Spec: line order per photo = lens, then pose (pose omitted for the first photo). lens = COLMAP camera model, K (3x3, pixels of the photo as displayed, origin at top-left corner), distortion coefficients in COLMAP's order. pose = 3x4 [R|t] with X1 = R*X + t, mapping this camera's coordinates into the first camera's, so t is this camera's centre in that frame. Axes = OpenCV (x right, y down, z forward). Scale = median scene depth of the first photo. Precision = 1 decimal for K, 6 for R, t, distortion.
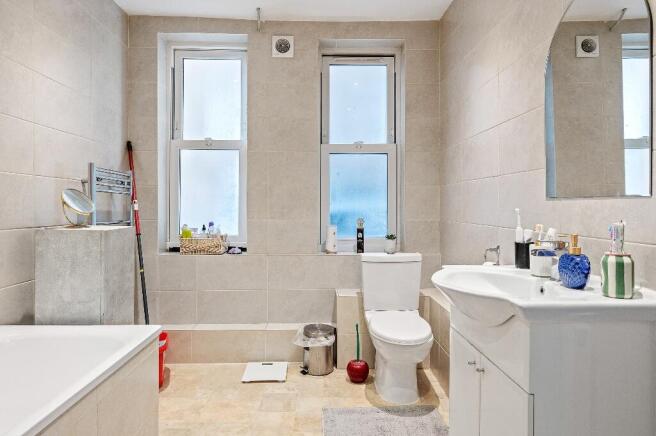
lens RADIAL K [[393.3, 0, 329.1], [0, 393.3, 212.8], [0, 0, 1]] dist [0.004678, -0.003750]
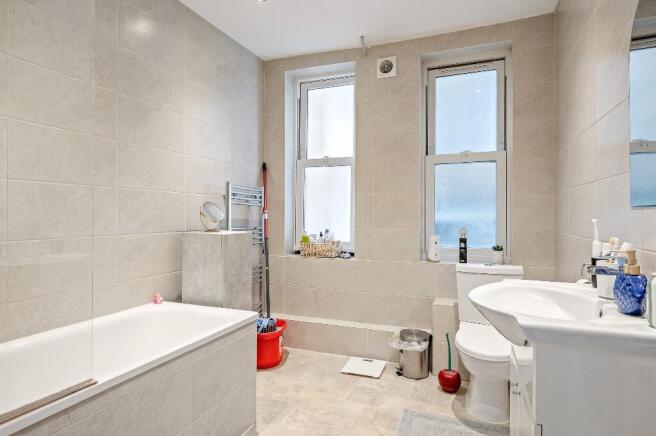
lens RADIAL K [[370.8, 0, 326.4], [0, 370.8, 219.7], [0, 0, 1]] dist [0.003432, -0.002443]
pose [[0.922335, 0.005474, -0.386353, 0.130798], [-0.007432, 0.999966, -0.003573, -0.001310], [0.386320, 0.006167, 0.922344, 0.005260]]
